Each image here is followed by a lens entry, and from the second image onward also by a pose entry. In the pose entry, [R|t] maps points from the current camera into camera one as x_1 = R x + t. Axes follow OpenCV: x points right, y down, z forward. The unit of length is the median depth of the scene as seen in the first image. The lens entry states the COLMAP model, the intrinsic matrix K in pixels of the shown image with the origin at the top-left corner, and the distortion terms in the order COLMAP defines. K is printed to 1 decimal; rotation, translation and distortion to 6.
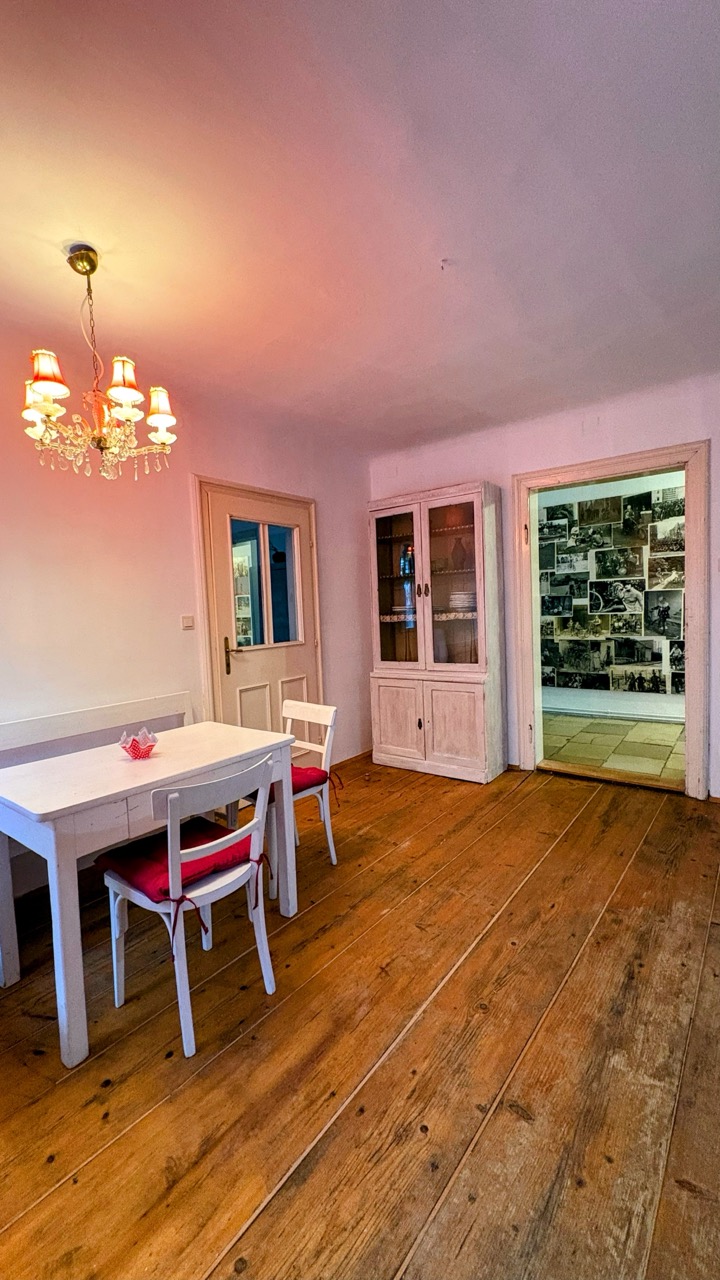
lens RADIAL K [[506.6, 0, 360.0], [0, 506.6, 640.0], [0, 0, 1]] dist [-0.001318, 0.000143]
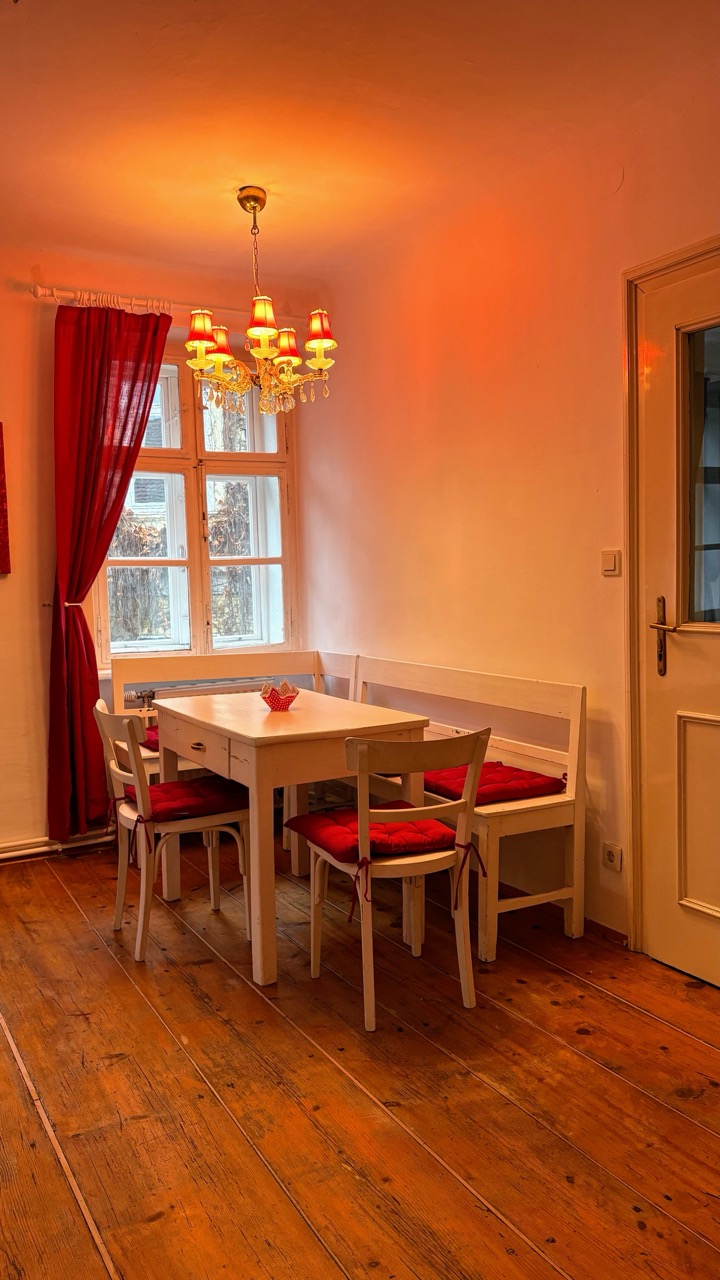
lens RADIAL K [[962.9, 0, 360.0], [0, 962.9, 640.0], [0, 0, 1]] dist [0.024910, -0.001712]
pose [[-0.384772, 0.113432, -0.916015, 1.120077], [-0.015206, 0.991506, 0.129167, -0.127720], [0.922887, 0.063628, -0.379779, 1.802372]]
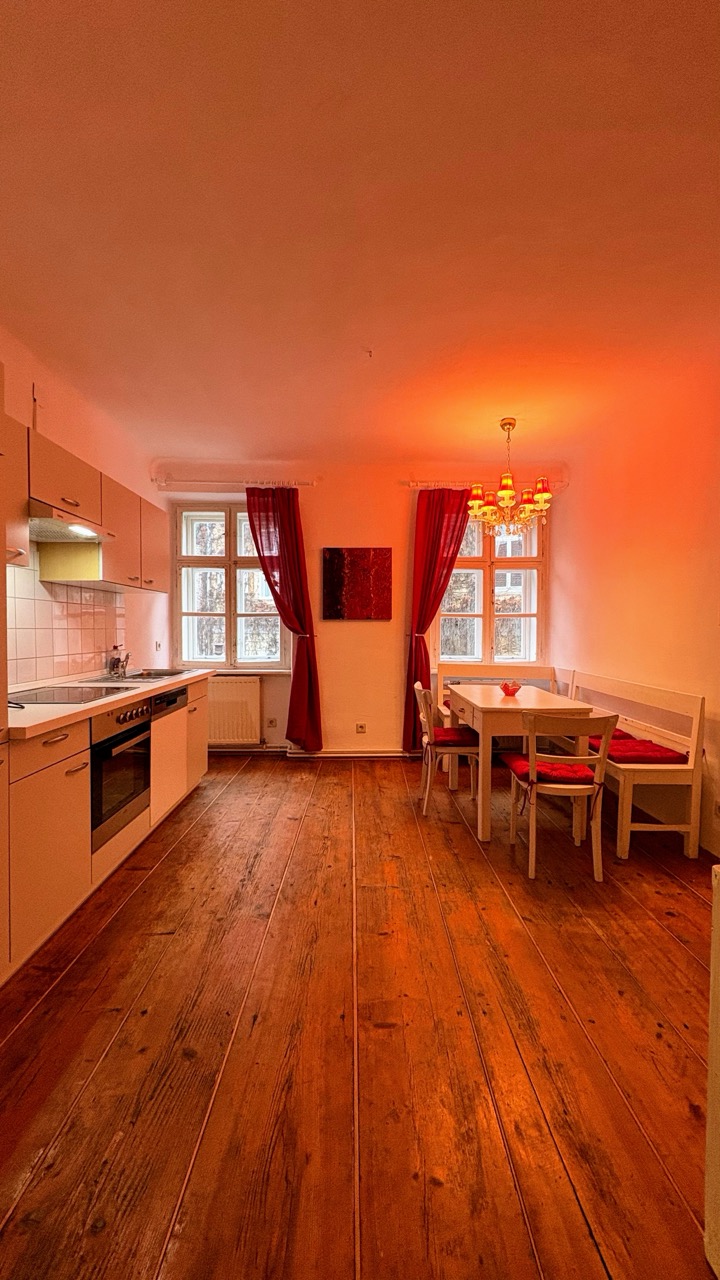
lens RADIAL K [[506.6, 0, 360.0], [0, 506.6, 640.0], [0, 0, 1]] dist [-0.001318, 0.000143]
pose [[-0.781355, 0.056563, -0.621518, 1.015555], [-0.005631, 0.995205, 0.097651, -0.119610], [0.624062, 0.079800, -0.777290, 2.000873]]
